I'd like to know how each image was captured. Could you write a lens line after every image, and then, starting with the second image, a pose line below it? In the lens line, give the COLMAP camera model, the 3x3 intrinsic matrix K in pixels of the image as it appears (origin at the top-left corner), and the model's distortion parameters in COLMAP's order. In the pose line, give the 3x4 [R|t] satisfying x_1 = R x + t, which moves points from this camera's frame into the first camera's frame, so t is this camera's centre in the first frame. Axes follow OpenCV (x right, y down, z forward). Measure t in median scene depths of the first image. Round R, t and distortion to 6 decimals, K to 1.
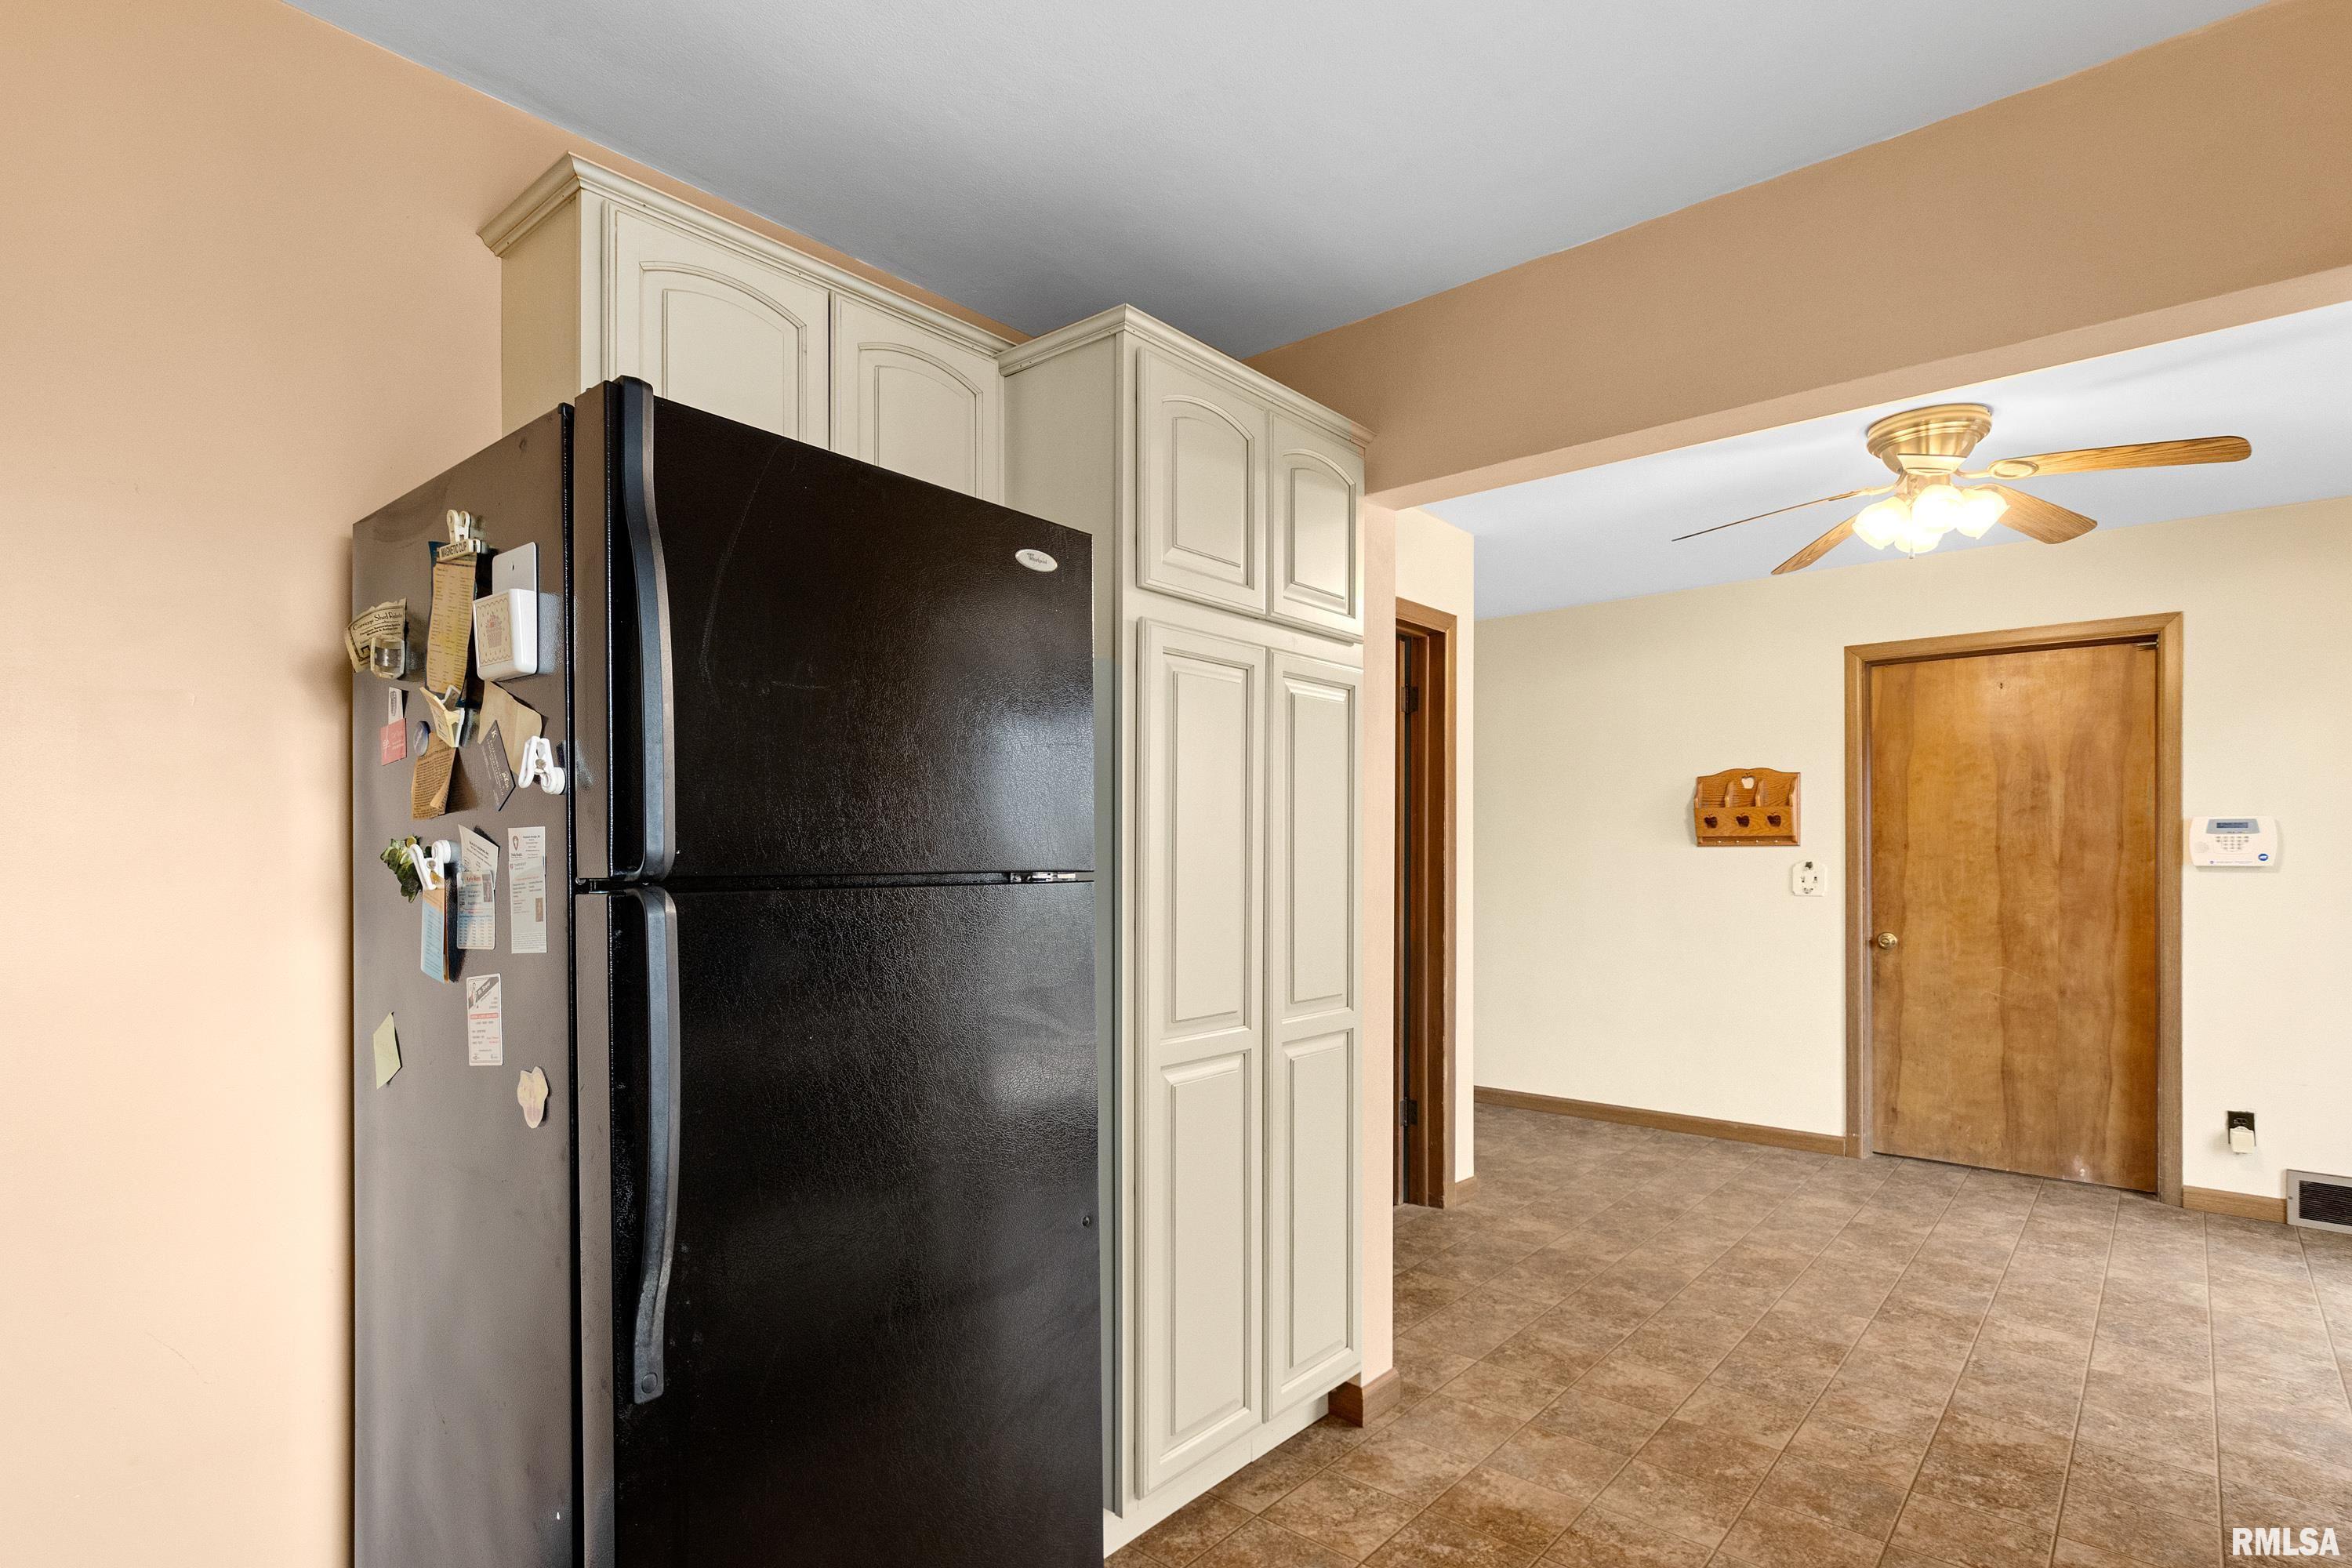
lens RADIAL K [[1171.8, 0, 1176.8], [0, 1171.8, 855.0], [0, 0, 1]] dist [0.002979, 0.001688]
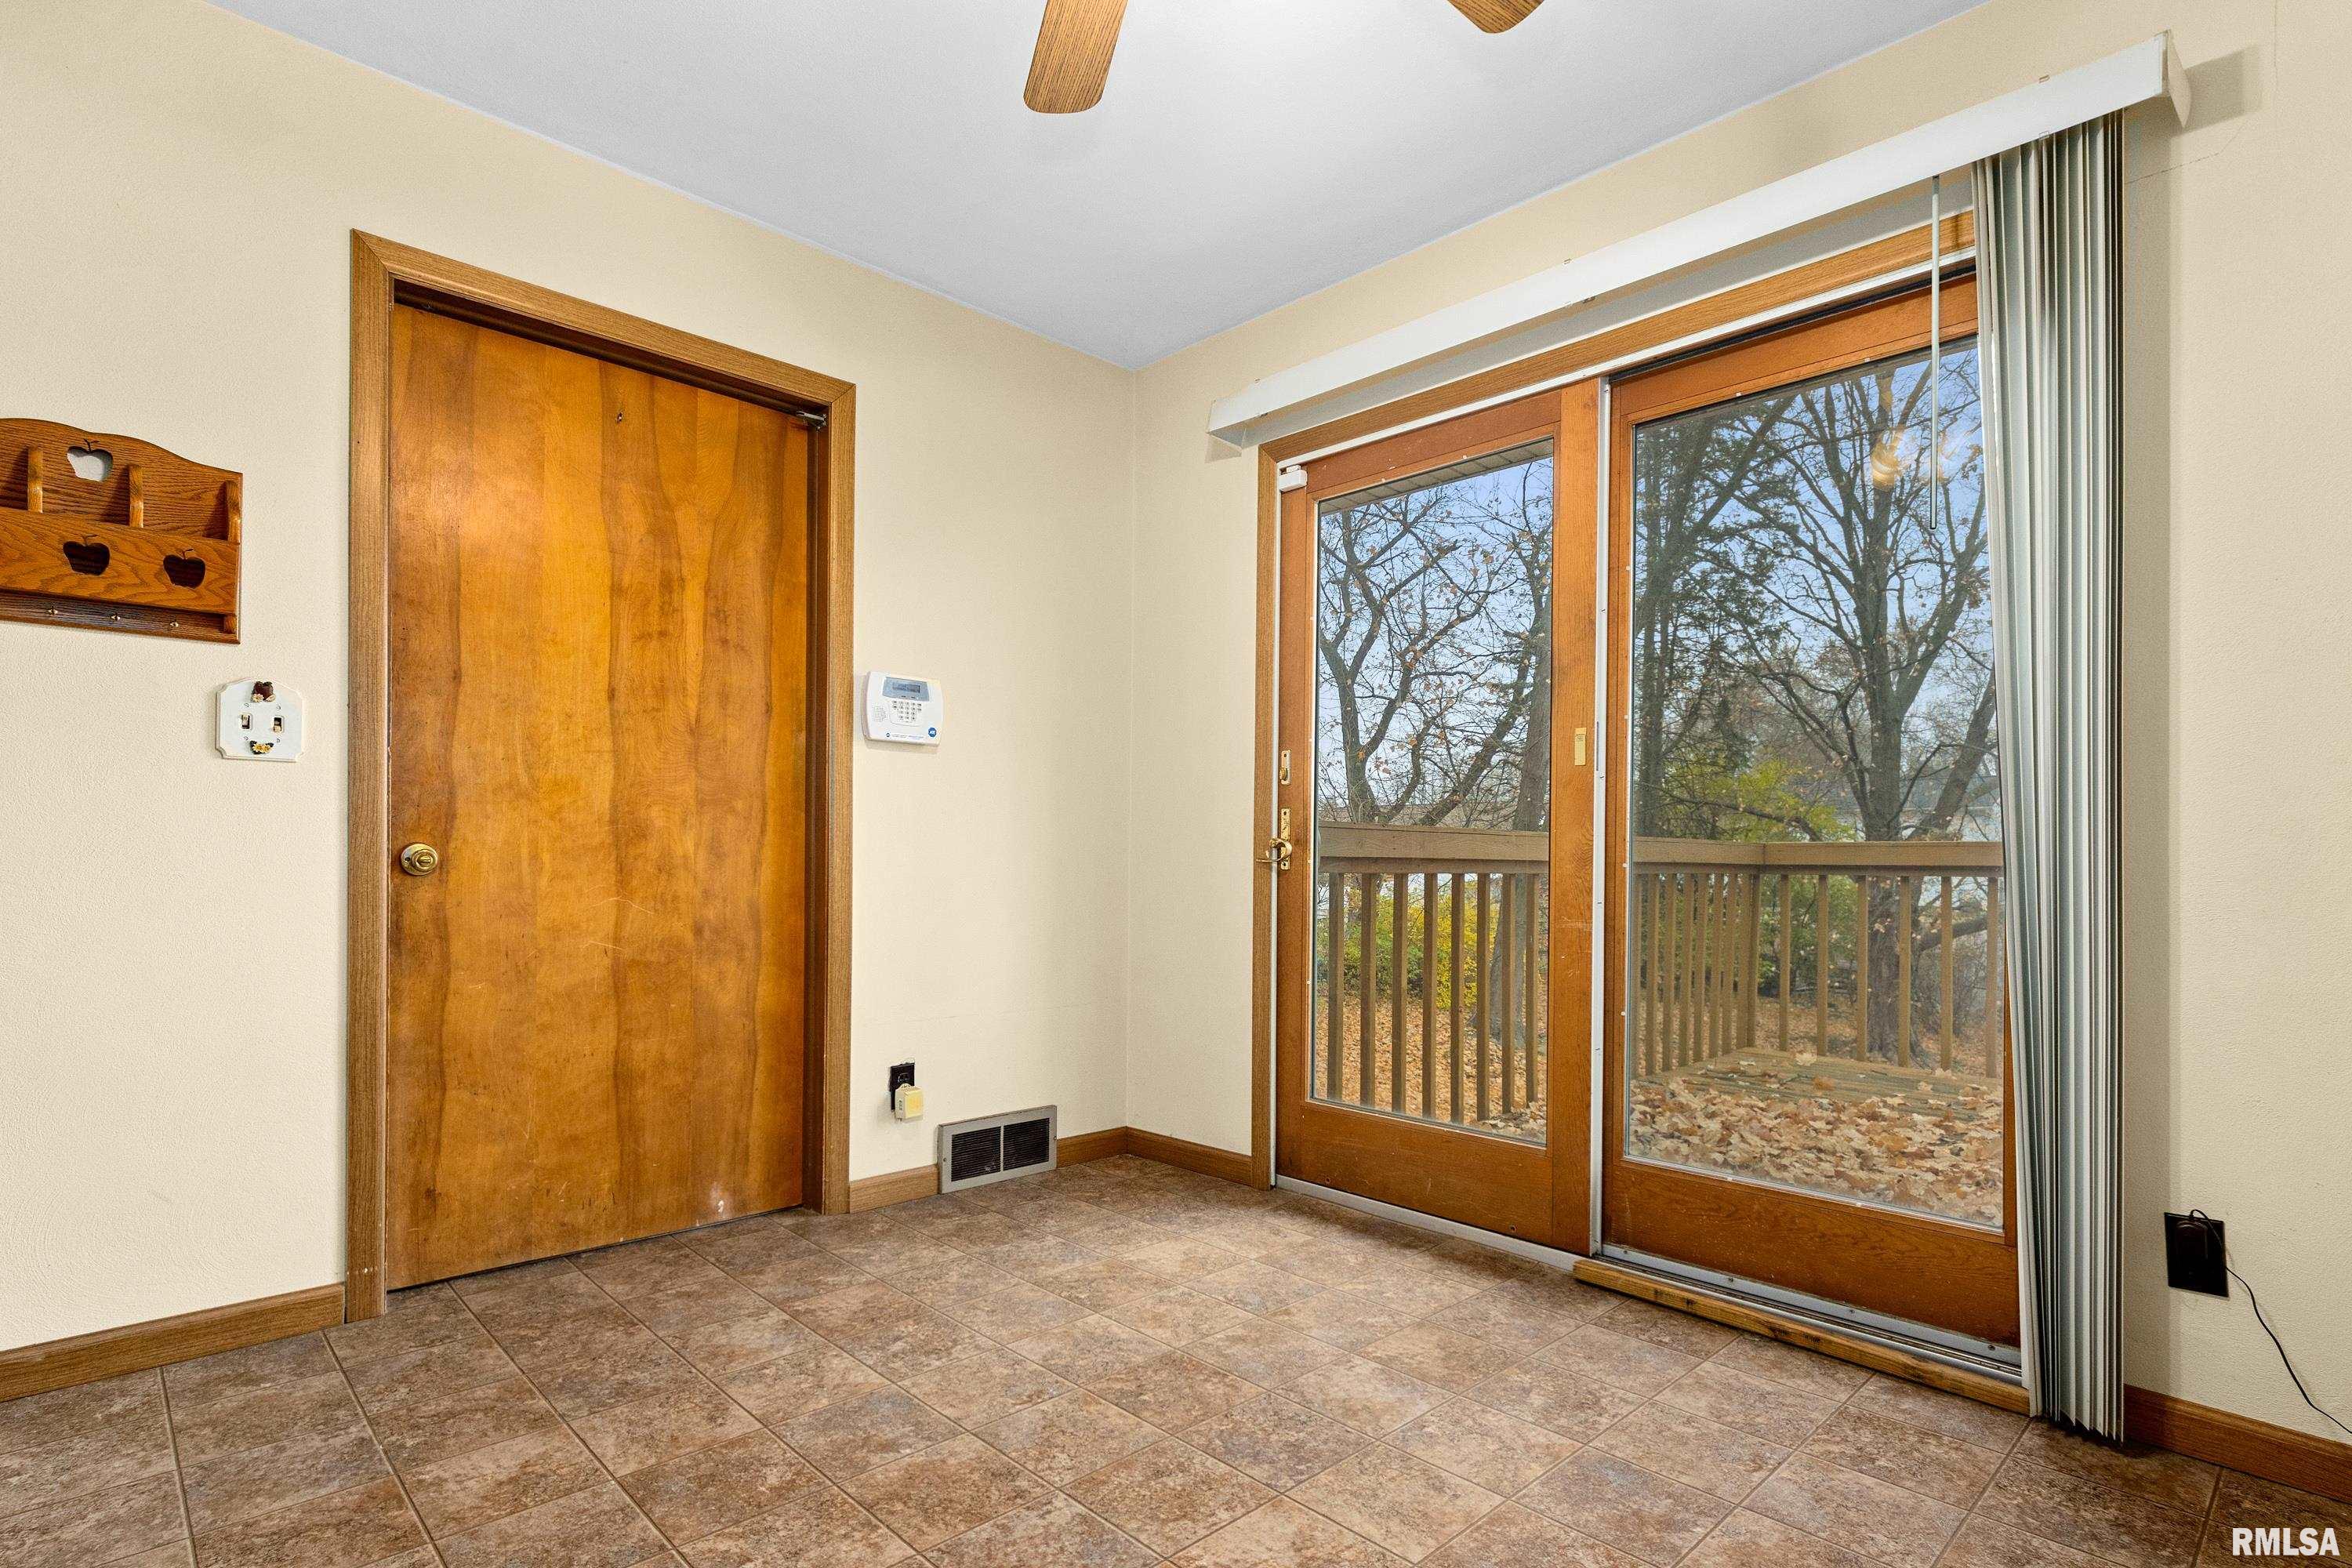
lens RADIAL K [[1160.0, 0, 1187.2], [0, 1160.0, 855.7], [0, 0, 1]] dist [-0.002837, -0.001247]
pose [[0.091873, 0.004167, 0.995762, 0.153329], [-0.009679, 0.999948, -0.003292, 0.074756], [-0.995724, -0.009335, 0.091909, 0.671332]]
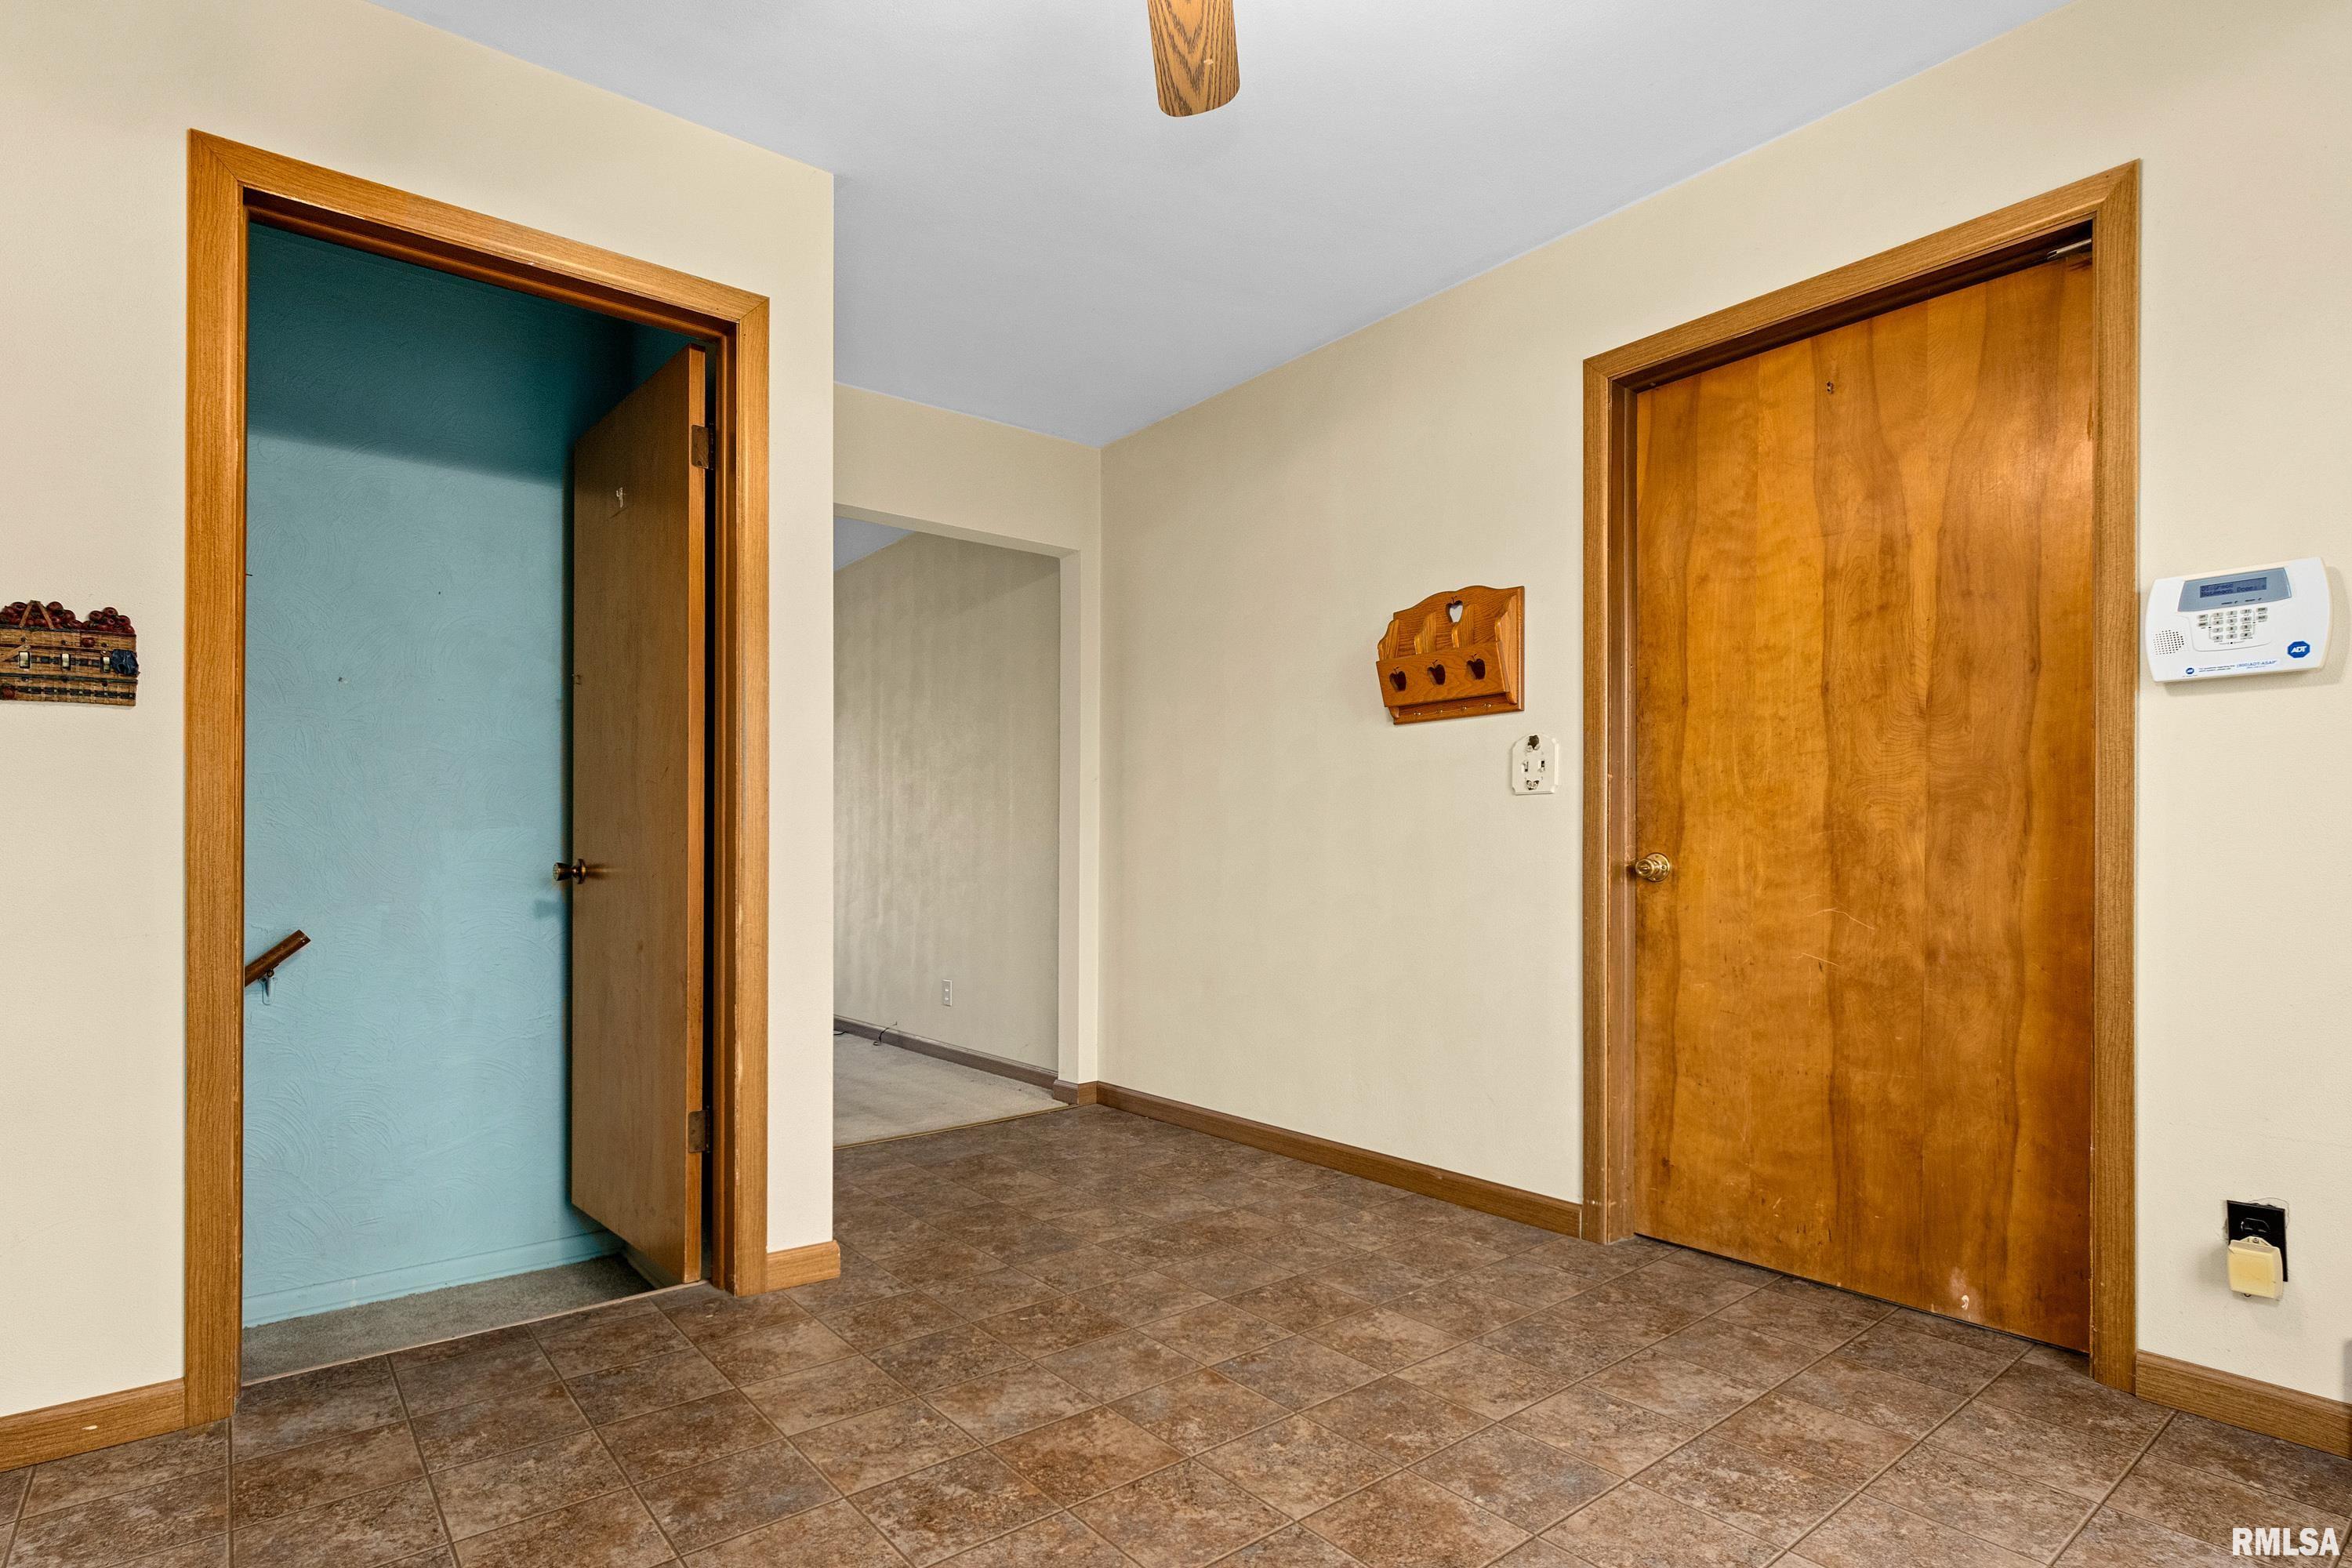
lens RADIAL K [[1186.7, 0, 1173.0], [0, 1186.7, 856.4], [0, 0, 1]] dist [0.005078, 0.000070]
pose [[0.983659, 0.000959, -0.180039, 0.510123], [-0.001094, 0.999999, -0.000651, 0.073154], [0.180038, 0.000837, 0.983659, 0.412332]]
